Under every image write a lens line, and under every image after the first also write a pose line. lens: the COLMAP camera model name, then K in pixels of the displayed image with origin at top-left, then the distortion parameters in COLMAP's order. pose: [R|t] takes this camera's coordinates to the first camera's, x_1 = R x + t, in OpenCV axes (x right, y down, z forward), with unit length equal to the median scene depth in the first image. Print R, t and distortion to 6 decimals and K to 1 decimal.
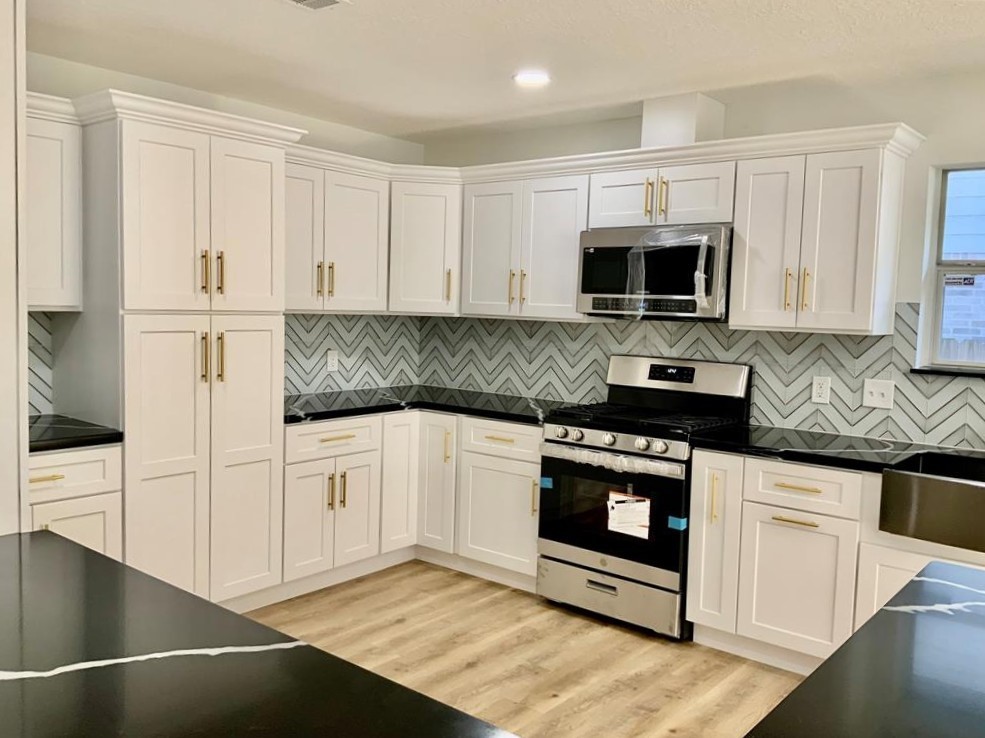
lens RADIAL K [[838.8, 0, 492.5], [0, 838.8, 369.0], [0, 0, 1]] dist [0.111057, -0.240666]
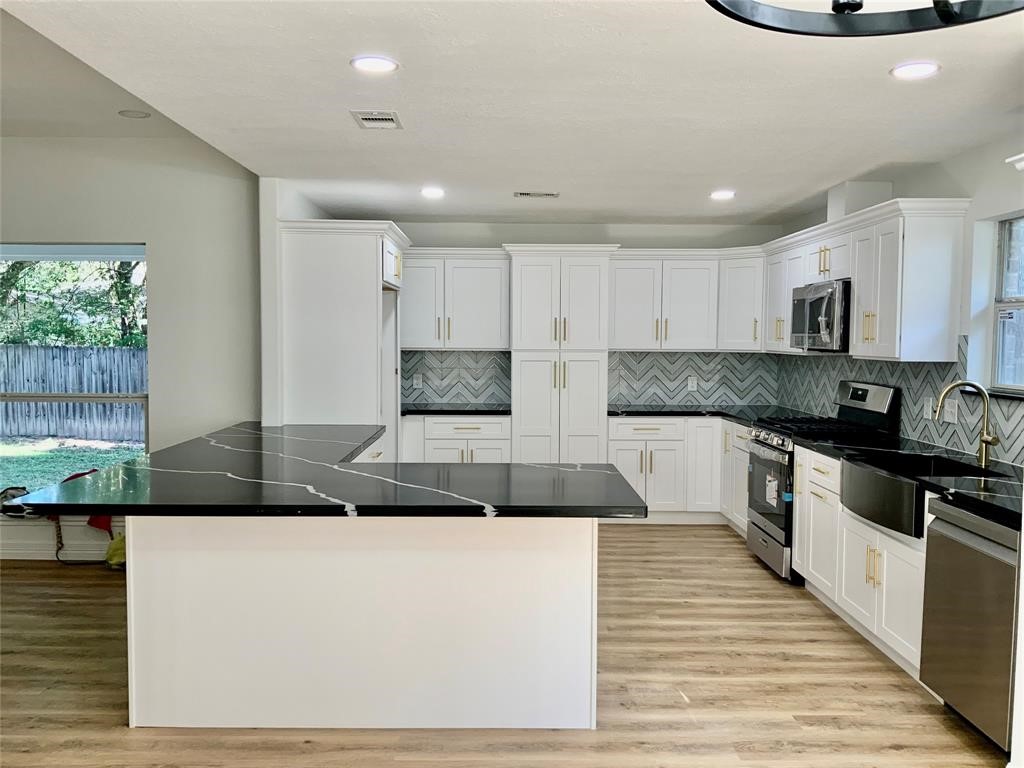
lens RADIAL K [[838.8, 0, 512.0], [0, 838.8, 384.0], [0, 0, 1]] dist [0.091934, -0.188668]
pose [[0.644715, 0.018001, -0.764211, 0.902465], [-0.048099, 0.998697, -0.017054, 0.038080], [0.762908, 0.047753, 0.644741, -0.234615]]
